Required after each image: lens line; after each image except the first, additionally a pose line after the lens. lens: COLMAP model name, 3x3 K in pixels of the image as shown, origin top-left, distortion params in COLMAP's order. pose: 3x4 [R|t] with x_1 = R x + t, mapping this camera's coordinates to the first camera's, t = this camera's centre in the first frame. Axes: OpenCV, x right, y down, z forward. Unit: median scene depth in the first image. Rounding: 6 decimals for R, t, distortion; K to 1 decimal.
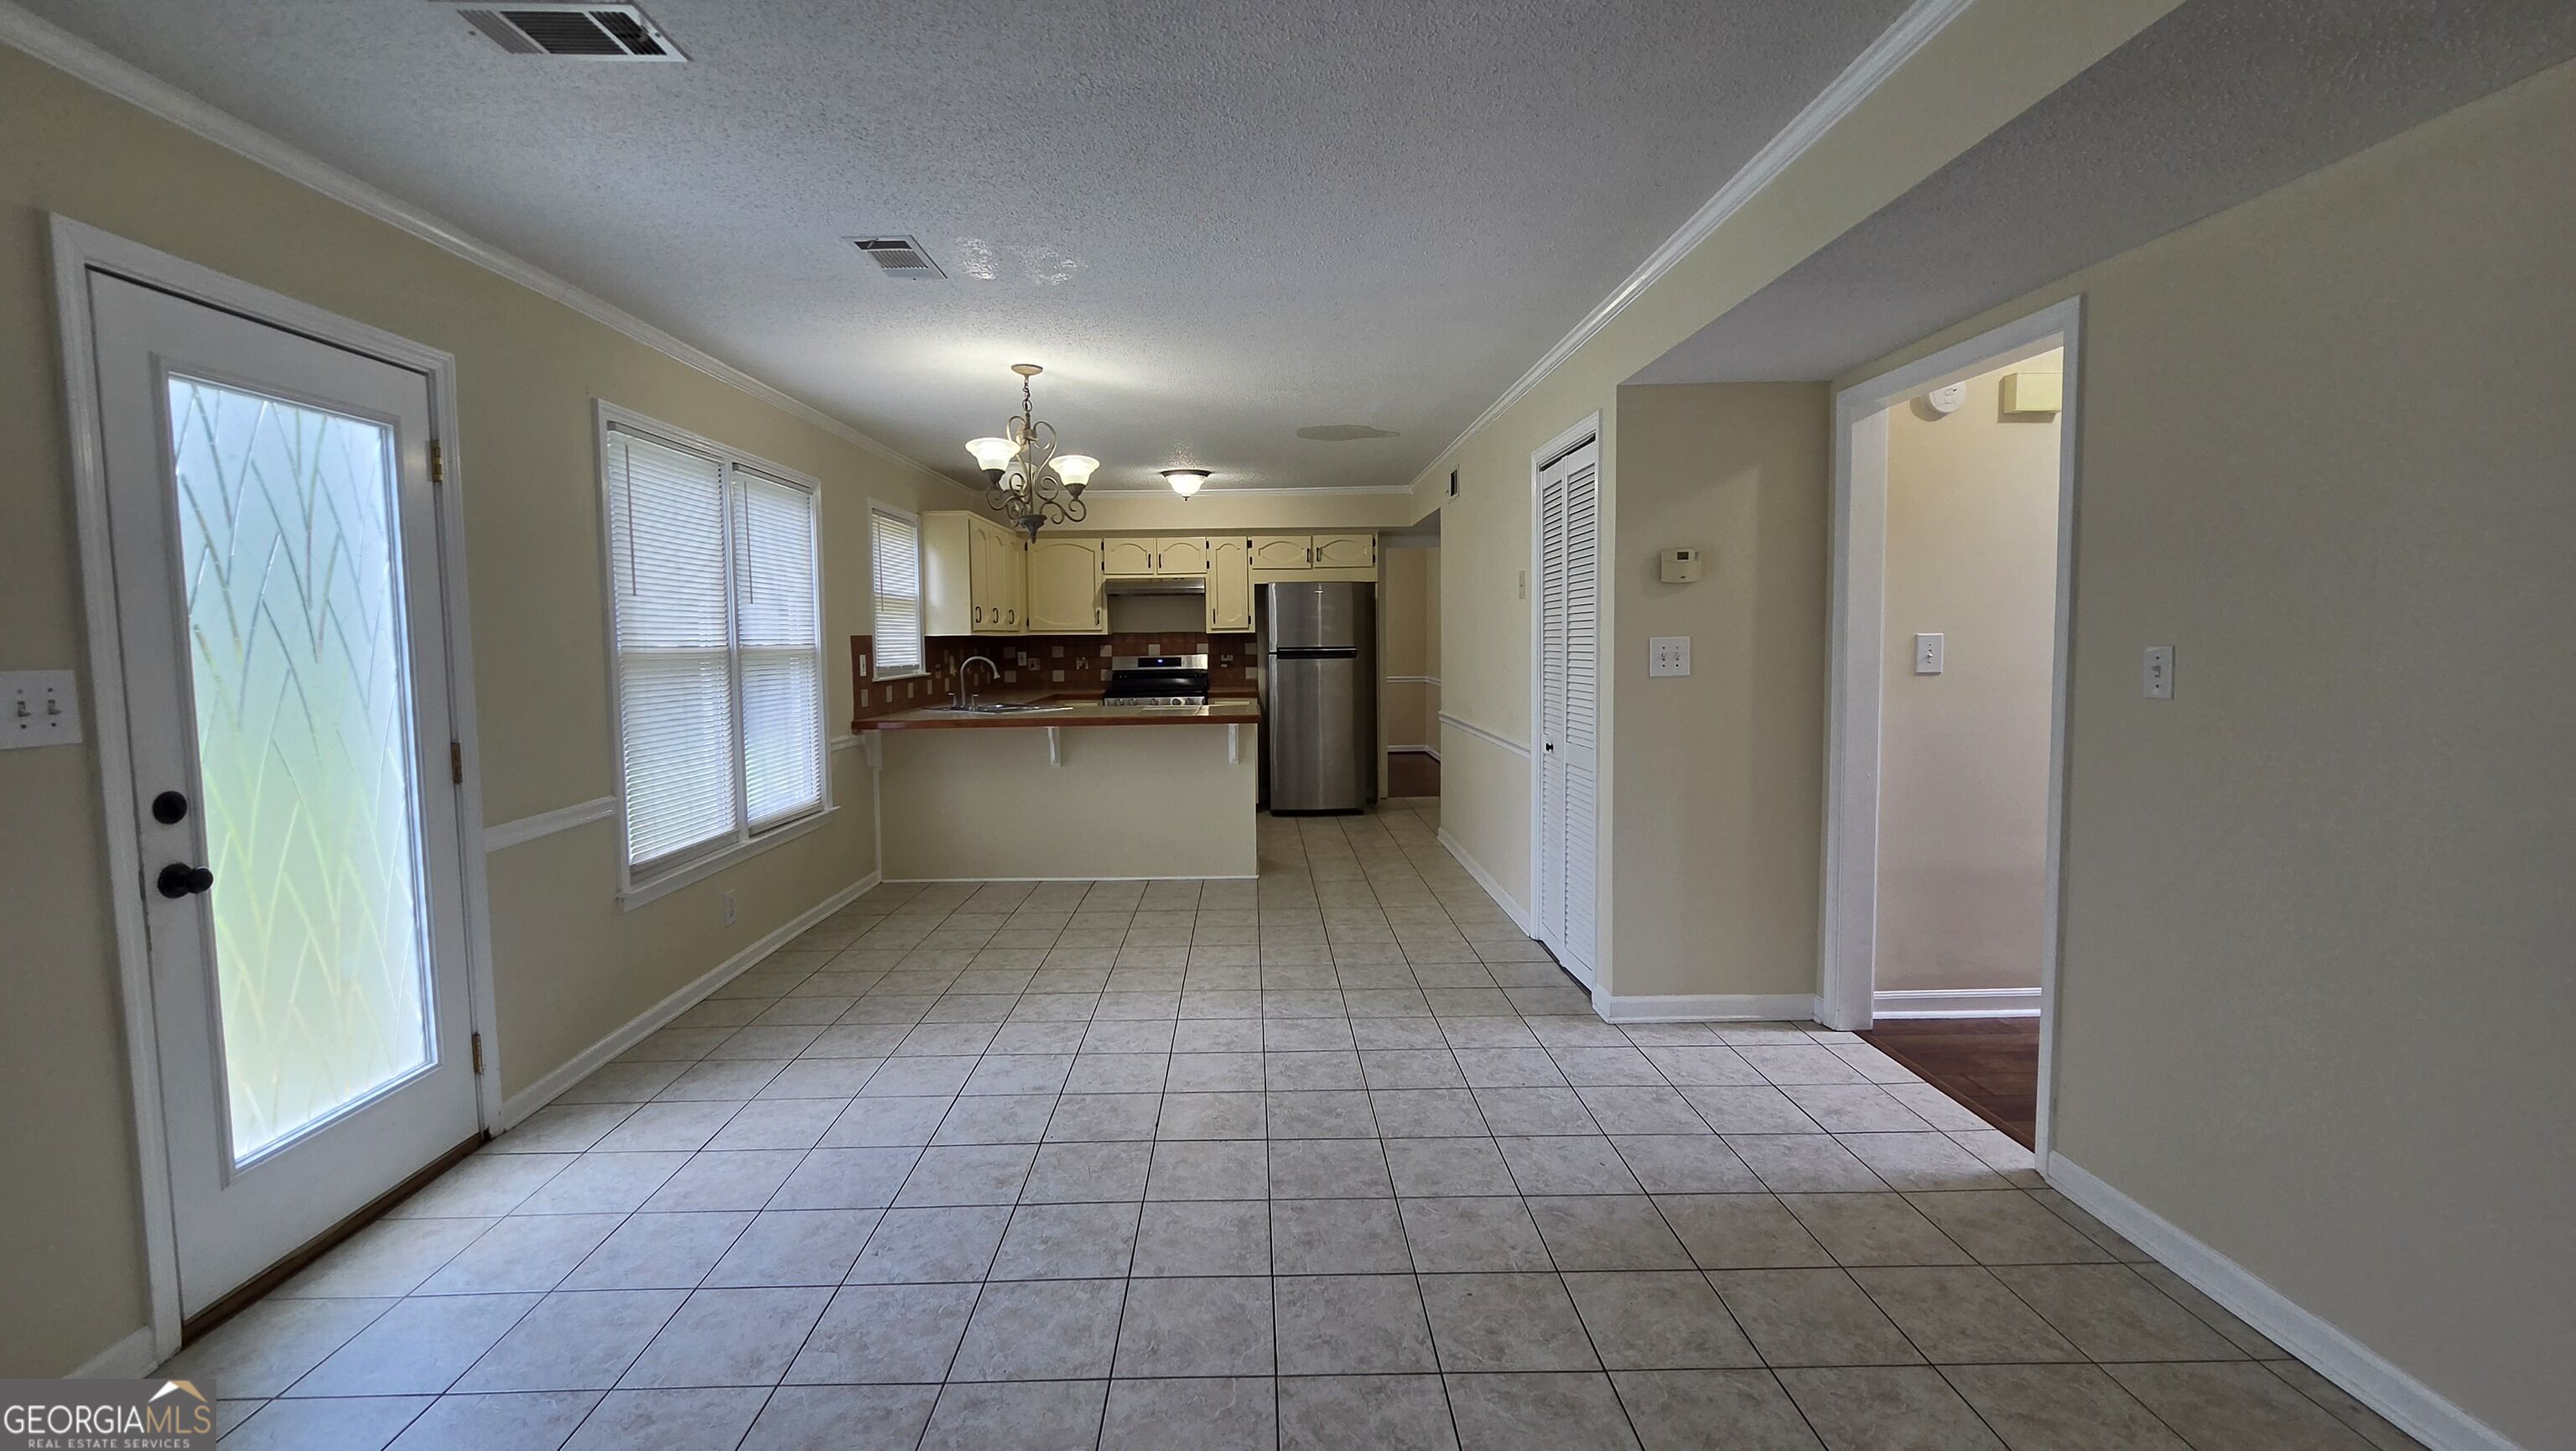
lens RADIAL K [[1063.9, 0, 1269.8], [0, 1063.9, 708.5], [0, 0, 1]] dist [-0.003081, 0.000060]
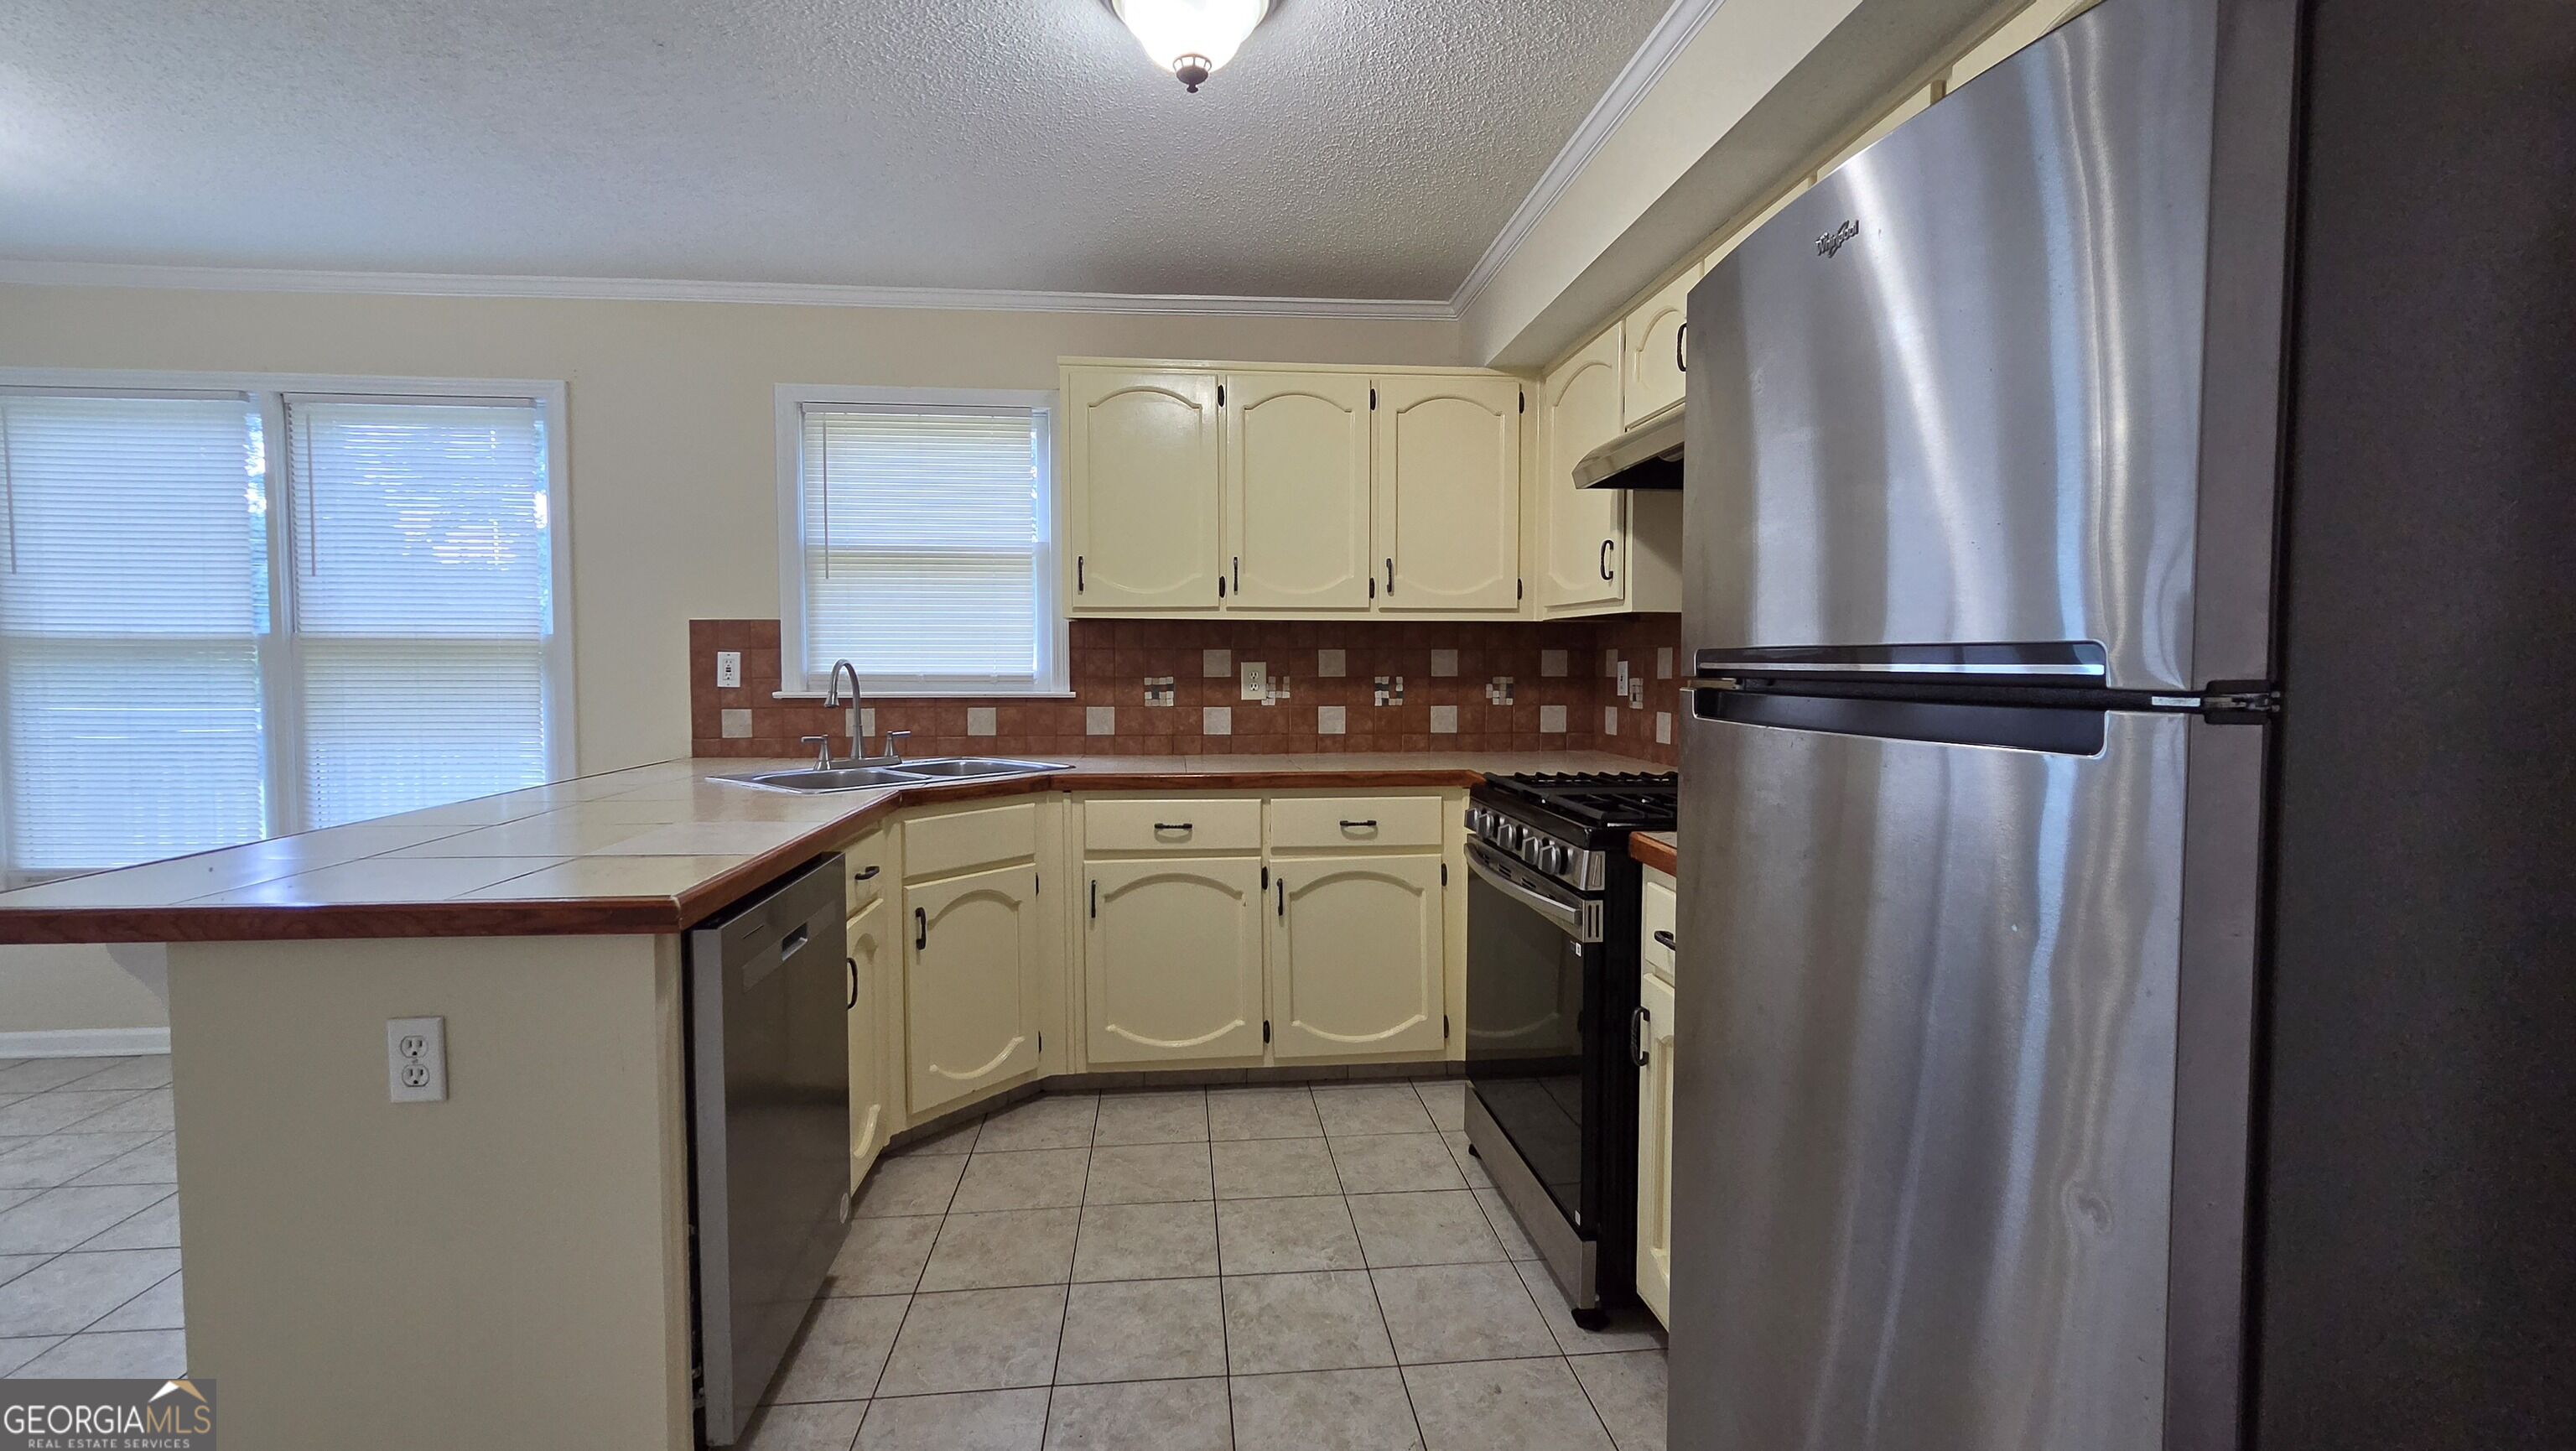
lens RADIAL K [[1061.2, 0, 1268.5], [0, 1061.2, 705.7], [0, 0, 1]] dist [-0.001609, 0.000816]
pose [[0.076083, 0.056772, -0.995484, 0.245123], [-0.069435, 0.996256, 0.051509, -0.073158], [0.994681, 0.065203, 0.079740, 1.274940]]
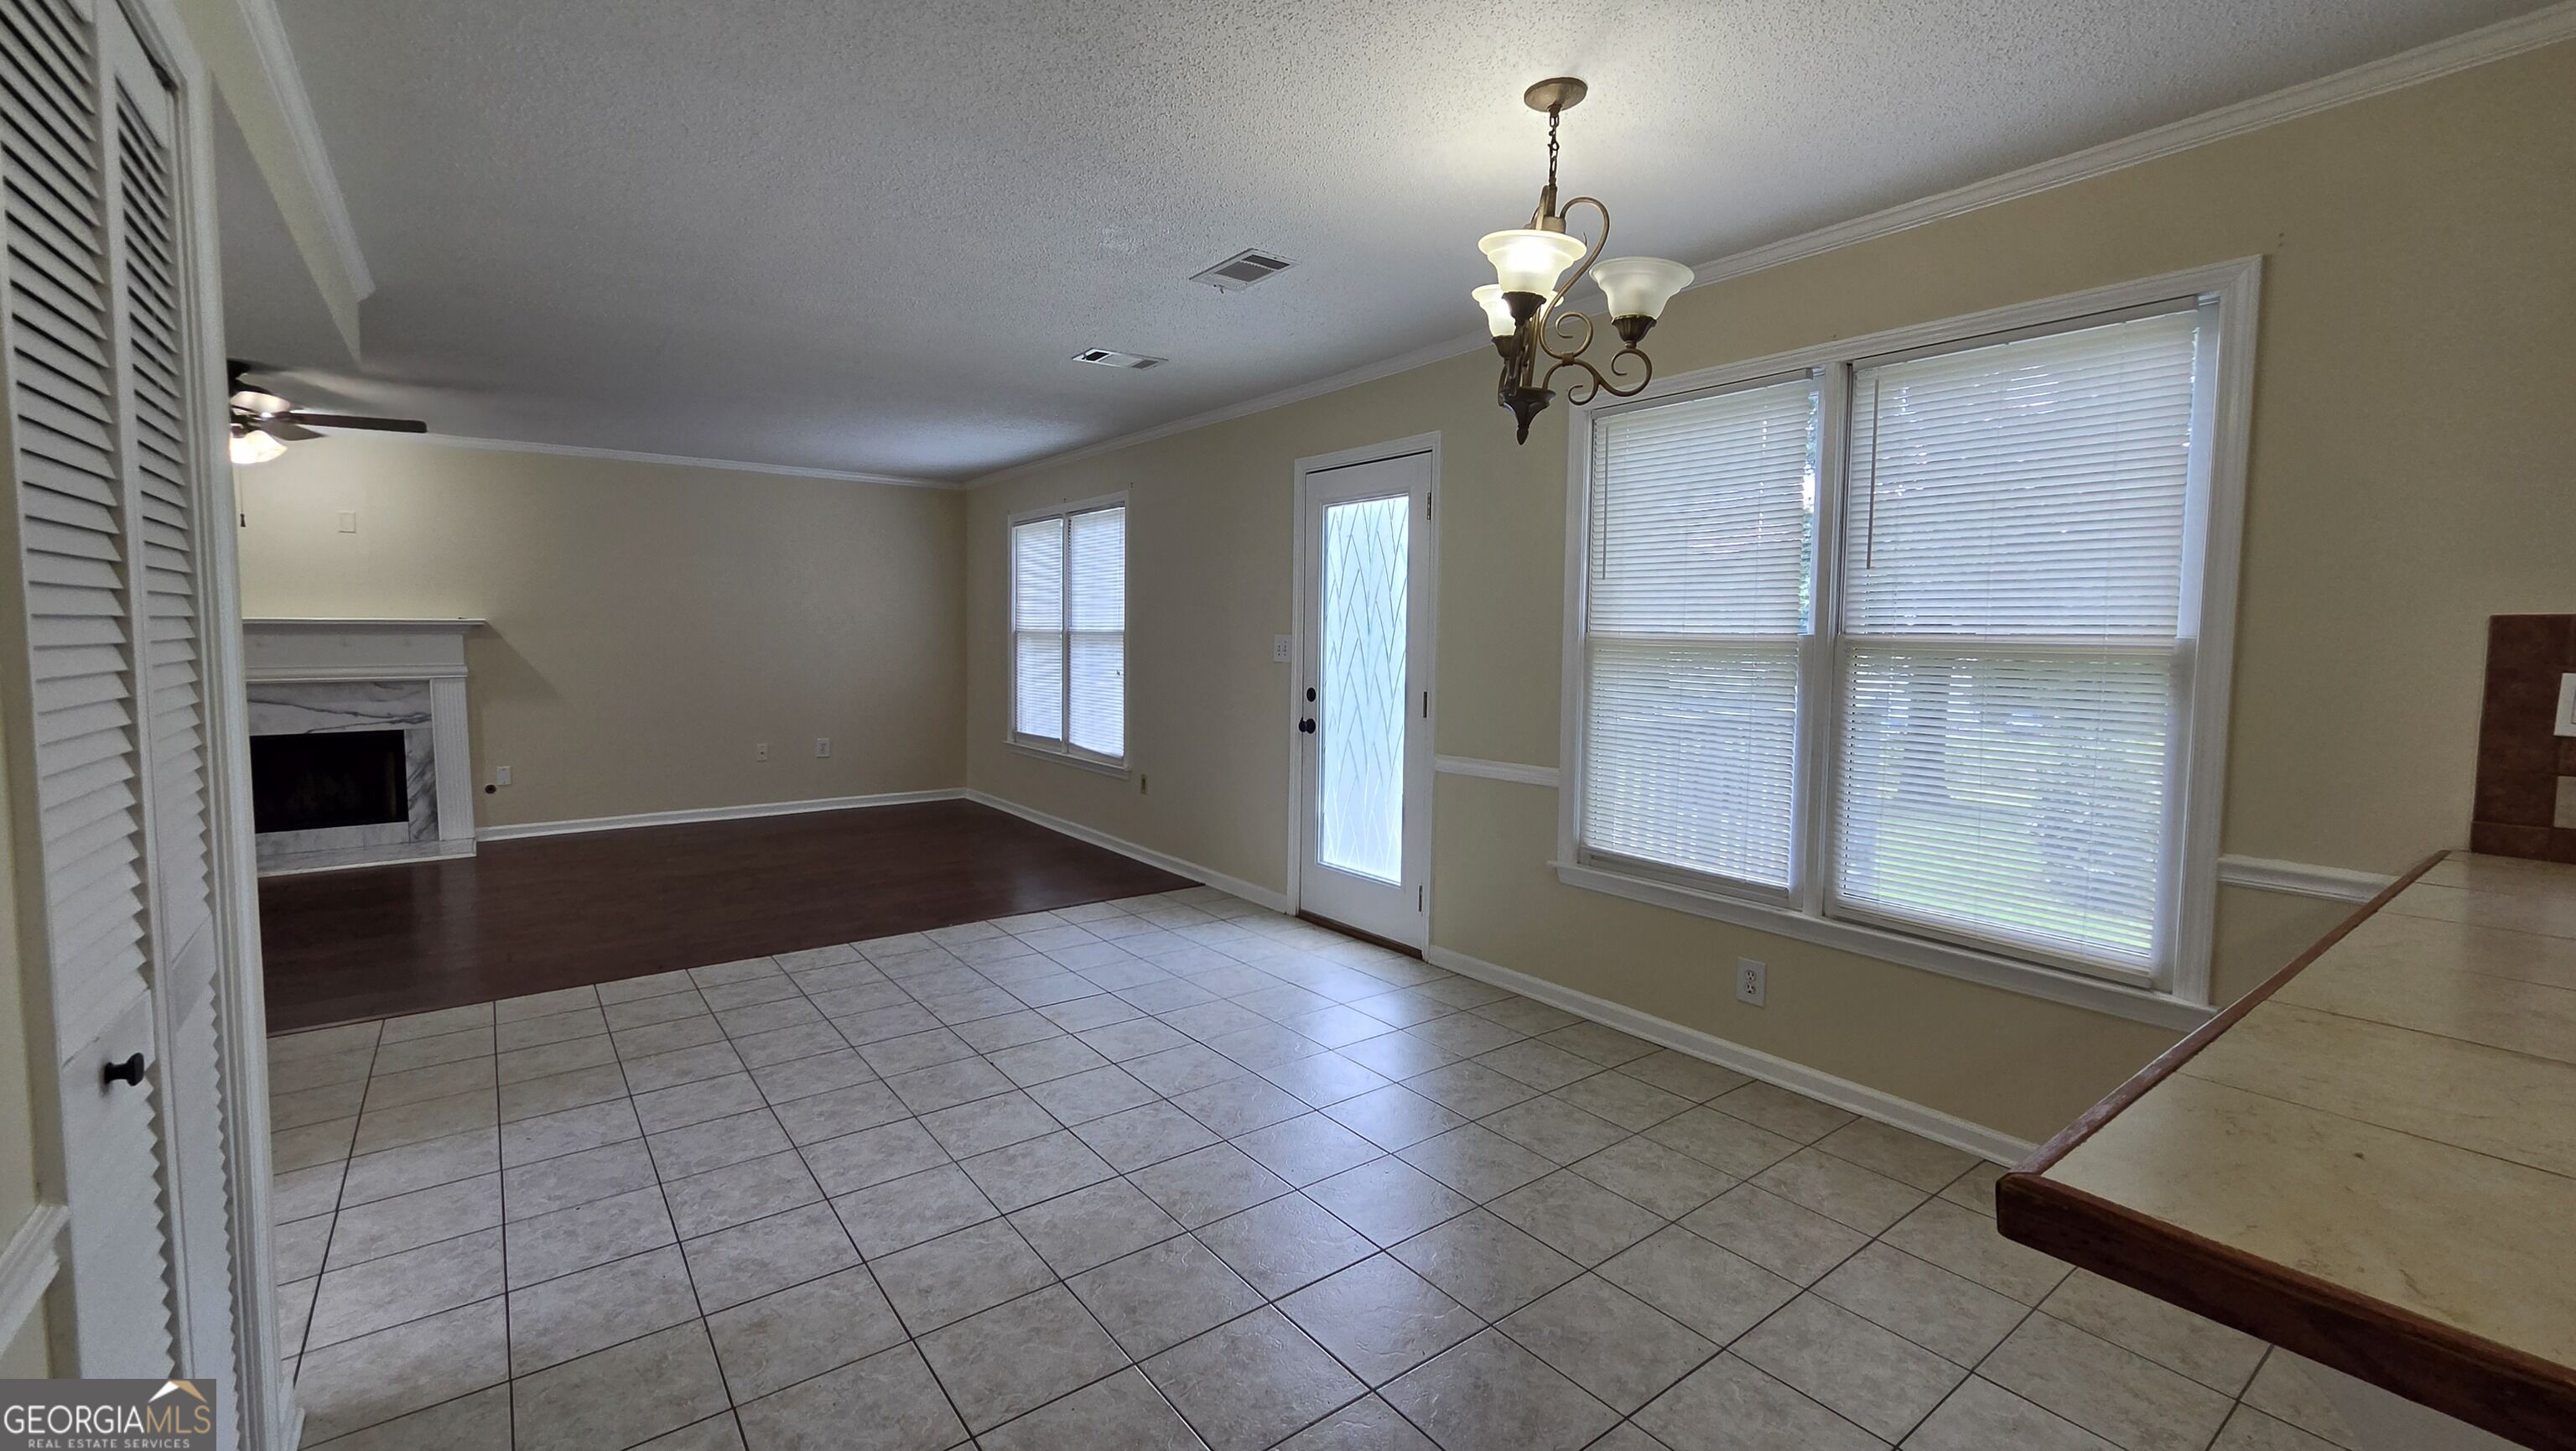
lens RADIAL K [[1061.2, 0, 1268.5], [0, 1061.2, 705.7], [0, 0, 1]] dist [-0.001609, 0.000816]
pose [[-0.814225, 0.046149, -0.578712, 0.145569], [-0.038188, 0.990419, 0.132709, -0.069441], [0.579292, 0.130155, -0.804662, 1.041312]]
